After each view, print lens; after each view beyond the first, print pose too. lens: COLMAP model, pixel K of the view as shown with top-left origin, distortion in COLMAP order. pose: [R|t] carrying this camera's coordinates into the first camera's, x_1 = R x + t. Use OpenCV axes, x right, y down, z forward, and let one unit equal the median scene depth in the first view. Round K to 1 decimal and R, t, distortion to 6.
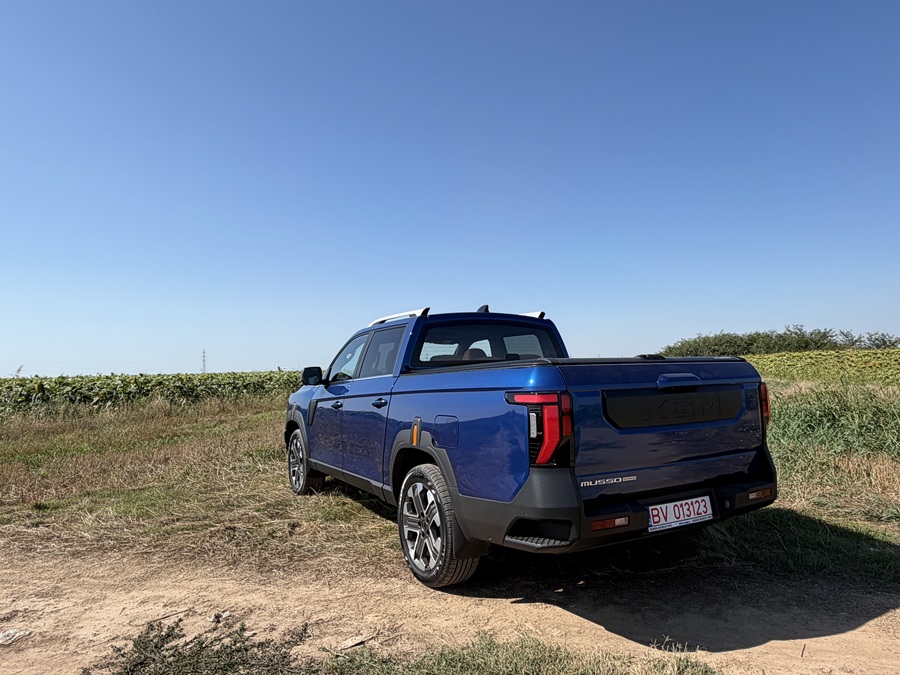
lens RADIAL K [[575.9, 0, 450.0], [0, 575.9, 337.5], [0, 0, 1]] dist [0.000998, 0.000771]
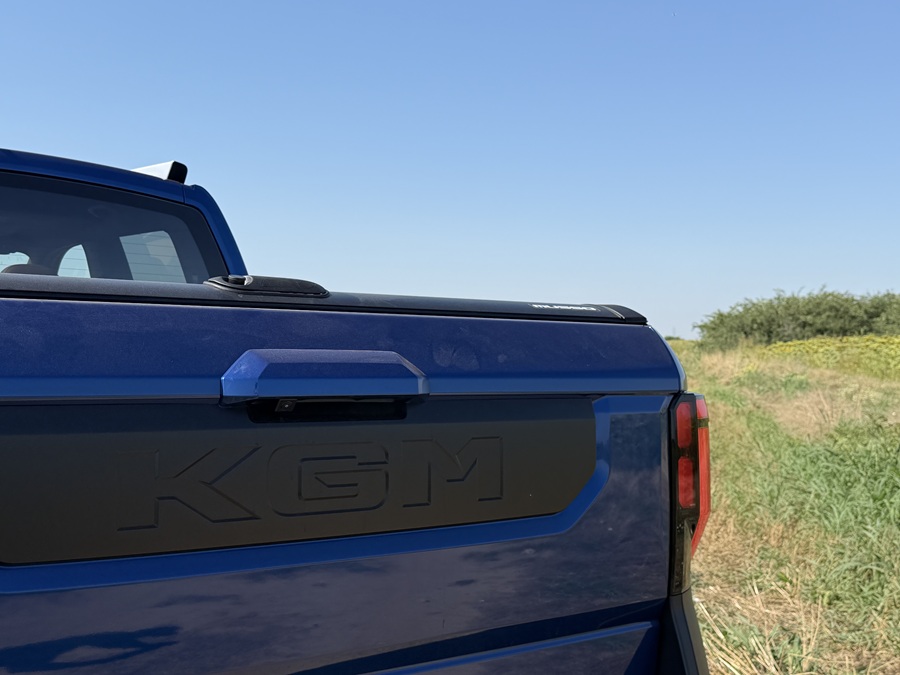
lens RADIAL K [[1176.2, 0, 450.0], [0, 1176.2, 337.5], [0, 0, 1]] dist [0.030067, 0.025081]
pose [[0.990055, 0.043291, 0.133855, 0.206766], [-0.049984, 0.997641, 0.047051, 0.016002], [-0.131503, -0.053274, 0.989883, 0.252485]]
